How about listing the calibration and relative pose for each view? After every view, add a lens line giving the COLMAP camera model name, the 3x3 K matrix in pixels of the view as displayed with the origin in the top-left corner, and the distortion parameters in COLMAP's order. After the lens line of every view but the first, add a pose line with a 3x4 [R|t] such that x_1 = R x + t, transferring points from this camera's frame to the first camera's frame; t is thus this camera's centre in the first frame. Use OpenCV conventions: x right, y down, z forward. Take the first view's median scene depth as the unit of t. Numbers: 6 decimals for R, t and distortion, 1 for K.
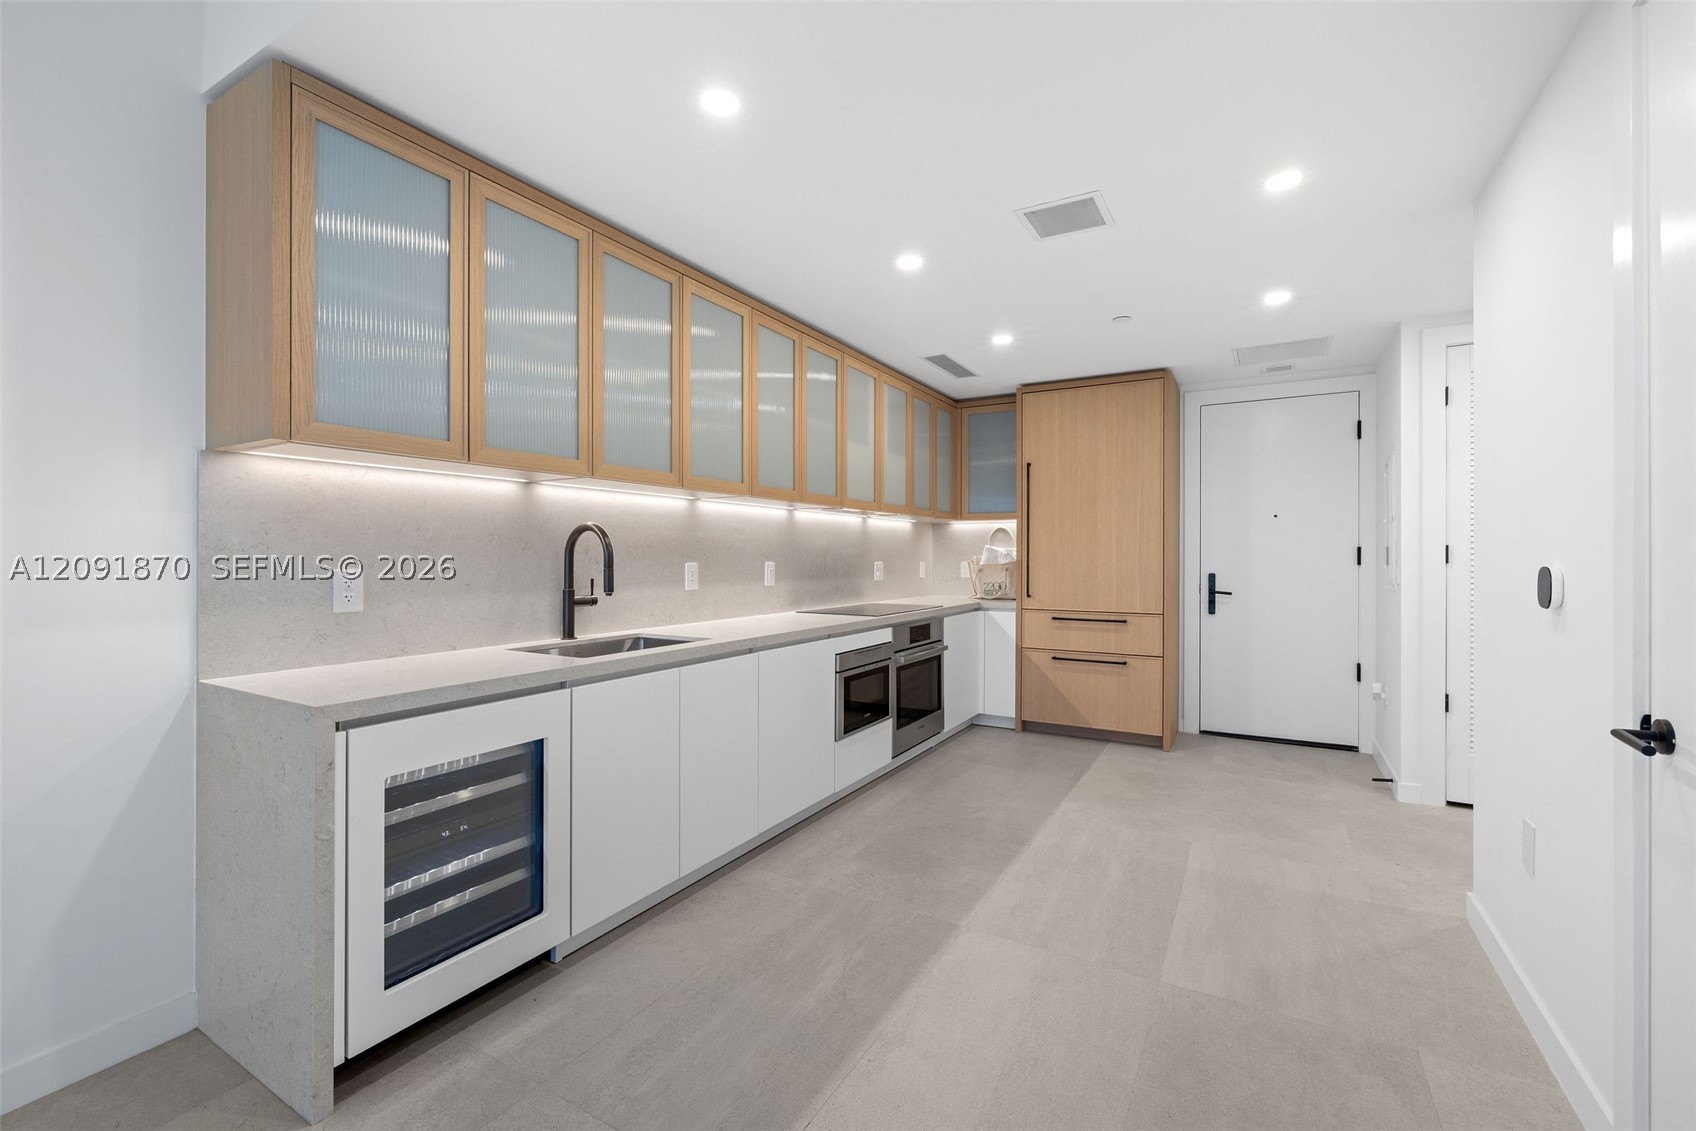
lens RADIAL K [[736.3, 0, 784.8], [0, 736.3, 555.0], [0, 0, 1]] dist [-0.001025, -0.000090]
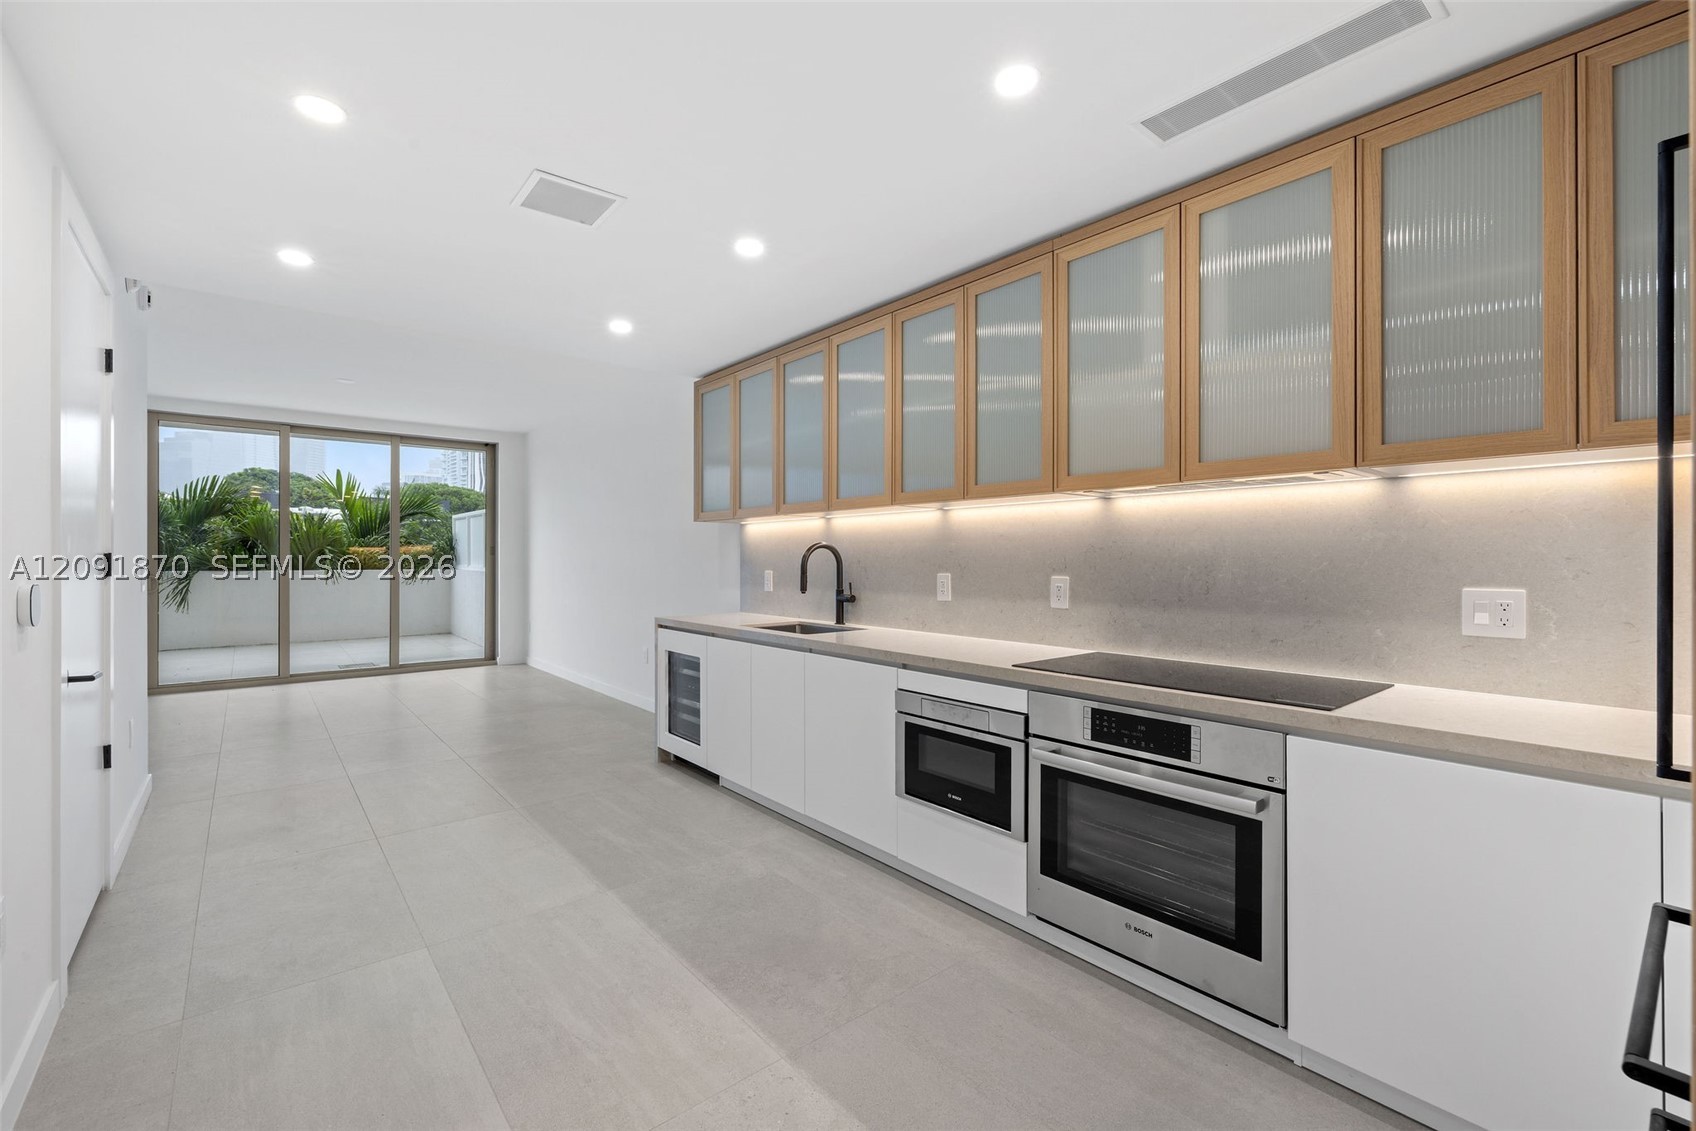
lens RADIAL K [[727.7, 0, 893.1], [0, 727.7, 555.5], [0, 0, 1]] dist [-0.002034, -0.000252]
pose [[-0.267825, -0.004790, -0.963456, 0.778726], [0.001879, 0.999983, -0.005494, -0.007717], [0.963466, -0.003282, -0.267811, 1.110883]]
